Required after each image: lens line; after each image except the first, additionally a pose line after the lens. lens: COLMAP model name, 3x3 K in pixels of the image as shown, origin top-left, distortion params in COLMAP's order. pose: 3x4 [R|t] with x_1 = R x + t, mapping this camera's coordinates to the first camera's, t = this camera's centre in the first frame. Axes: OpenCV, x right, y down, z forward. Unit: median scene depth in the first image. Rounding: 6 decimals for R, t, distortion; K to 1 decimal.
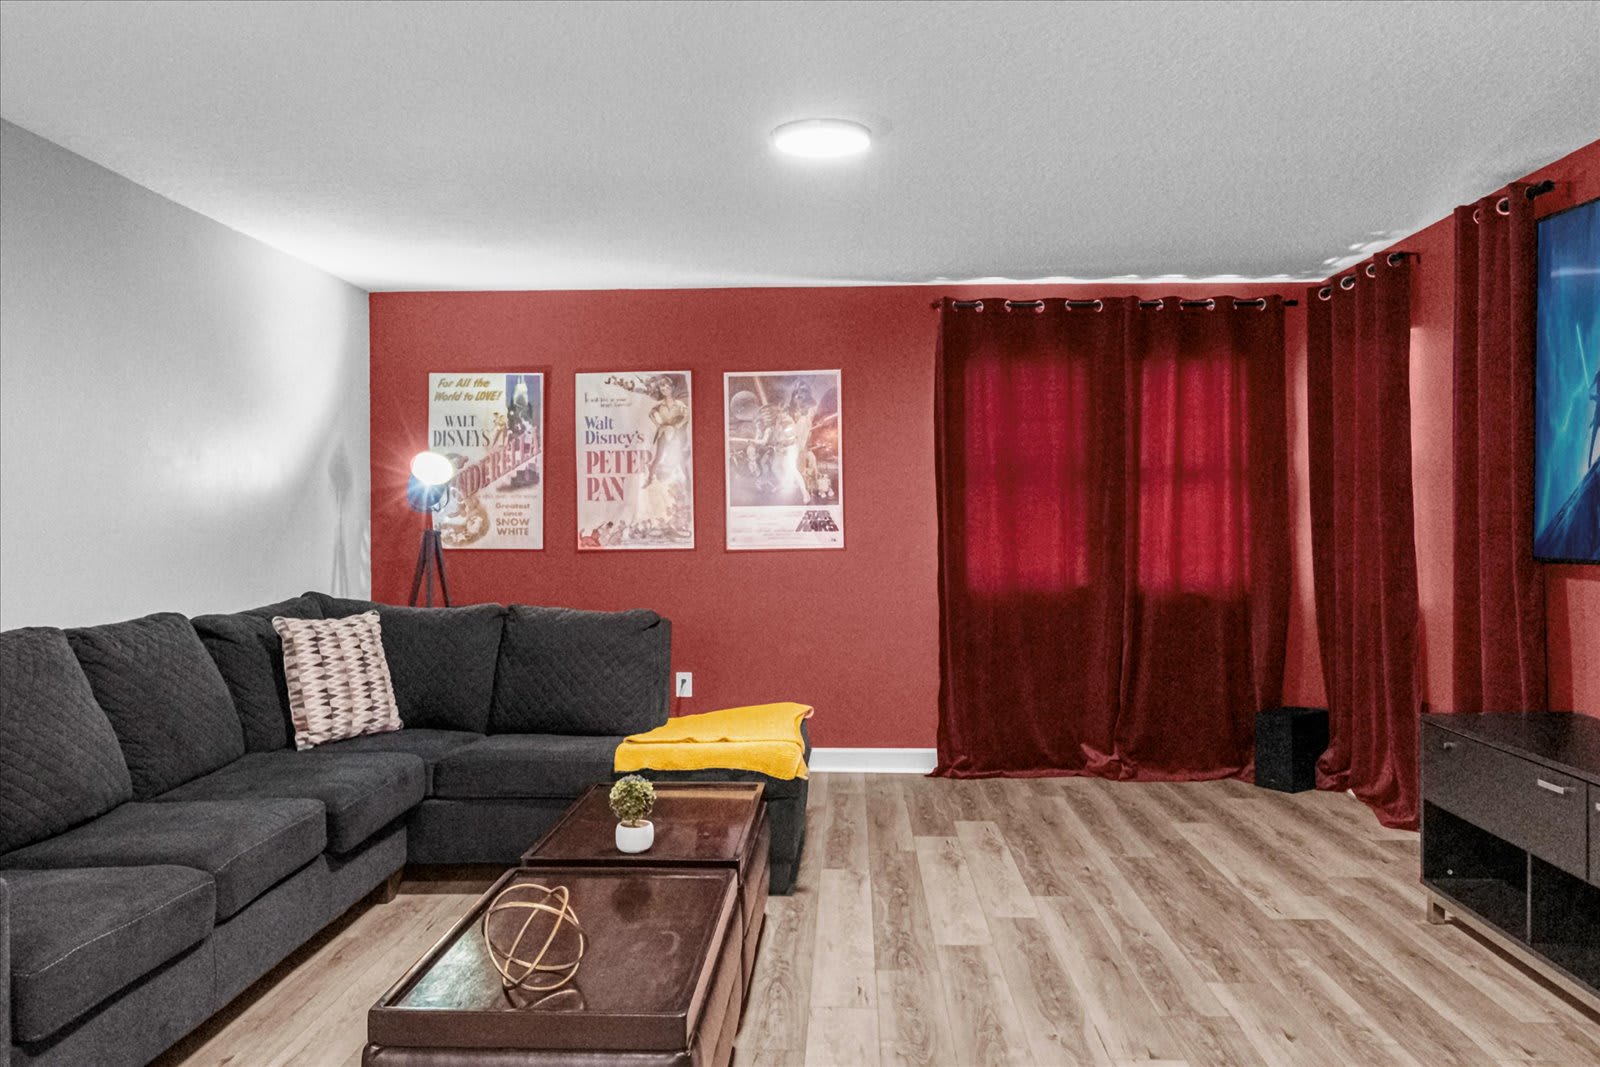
lens RADIAL K [[1218.9, 0, 802.8], [0, 1218.9, 523.4], [0, 0, 1]] dist [0.003992, 0.003159]
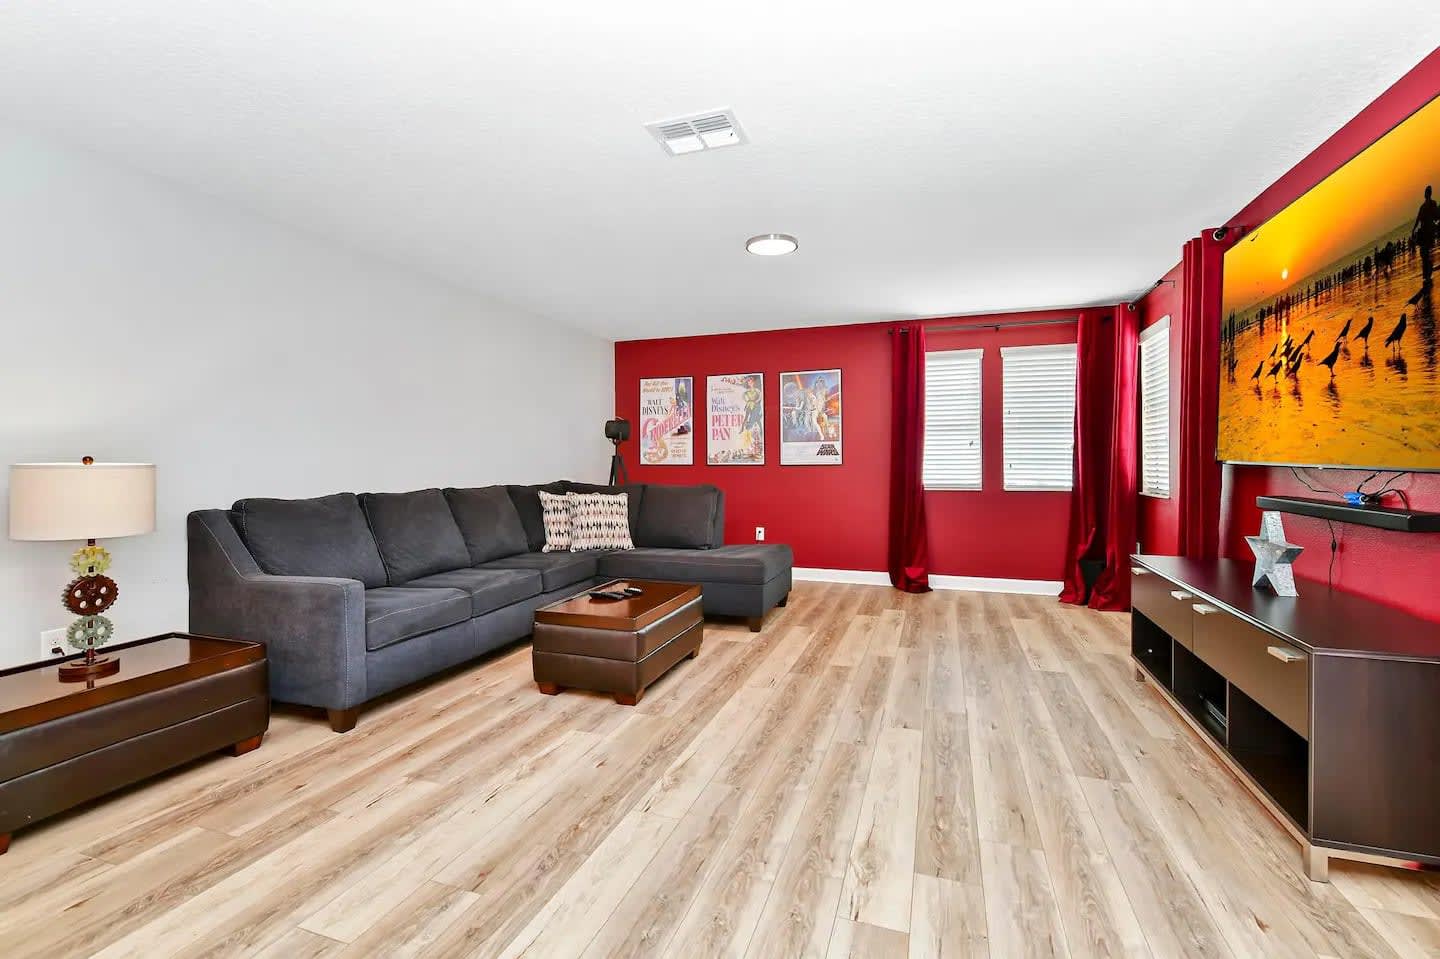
lens RADIAL K [[638.7, 0, 719.4], [0, 638.7, 469.7], [0, 0, 1]] dist [-0.005697, -0.000183]
pose [[0.954791, 0.004699, -0.297242, 0.147967], [-0.002744, 0.999972, 0.006994, 0.022656], [0.297266, -0.005862, 0.954777, 0.004062]]
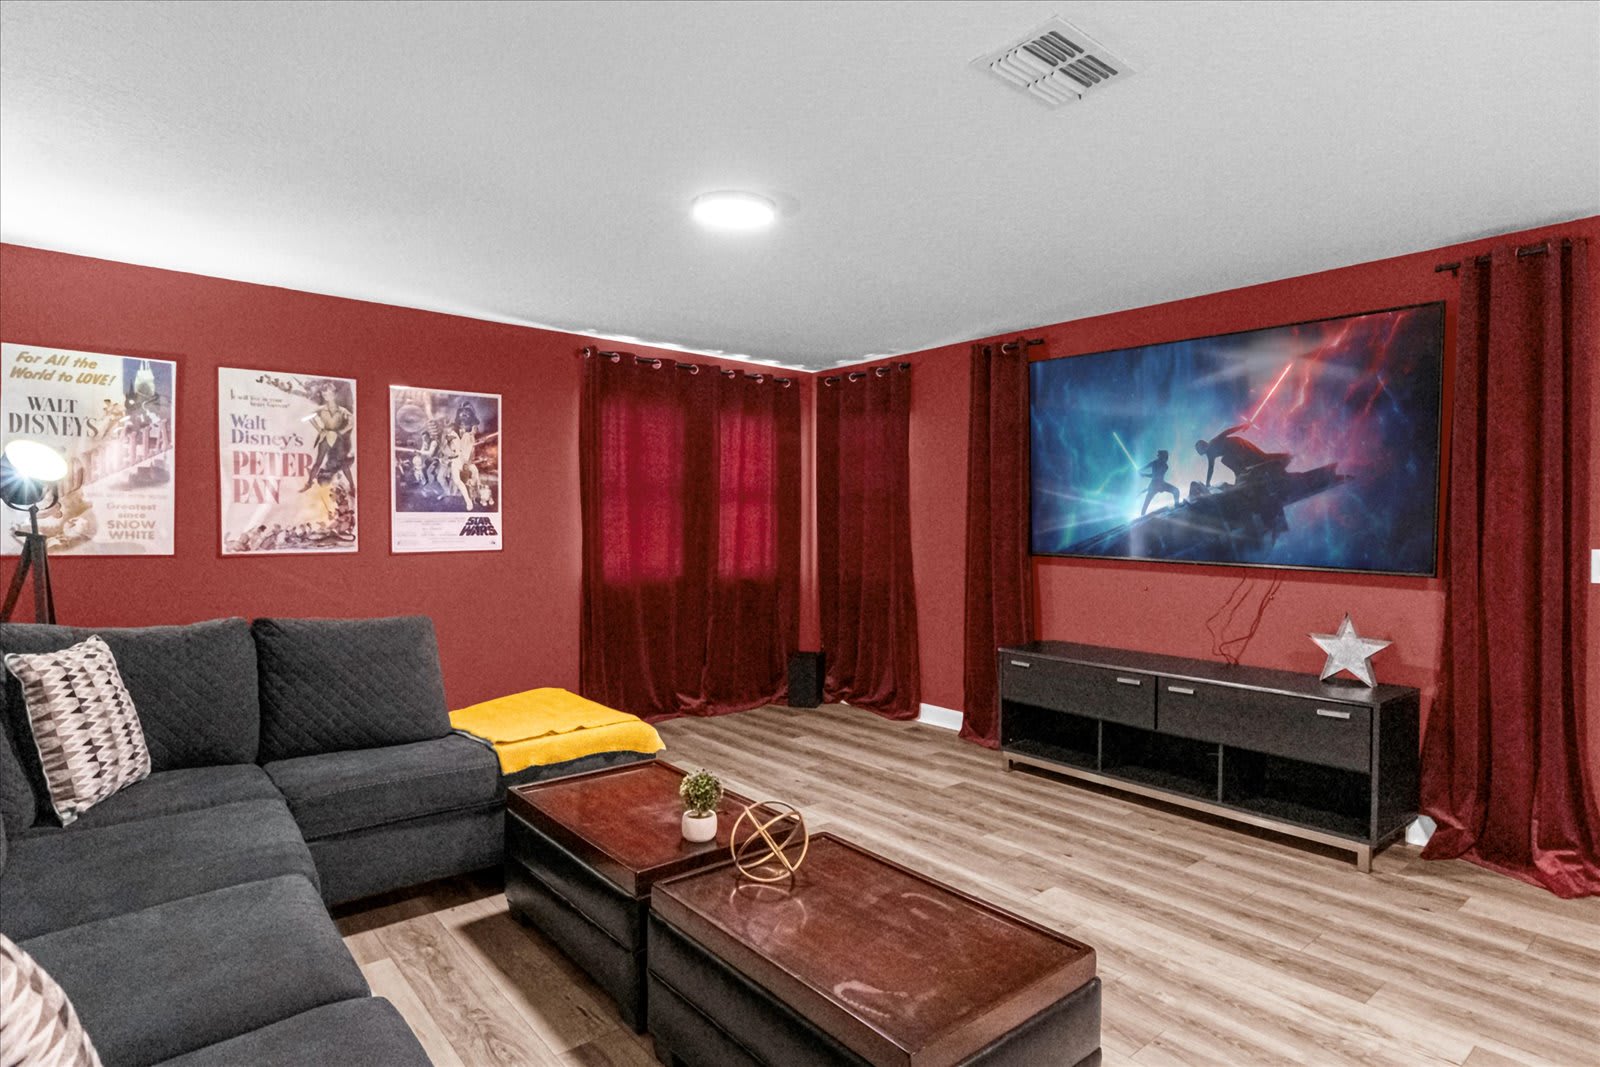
lens RADIAL K [[863.5, 0, 816.2], [0, 863.5, 537.6], [0, 0, 1]] dist [-0.000430, 0.000227]
pose [[0.729490, -0.001136, 0.683991, -0.312474], [-0.009215, 0.999892, 0.011488, -0.003576], [-0.683929, -0.014684, 0.729400, 0.203319]]
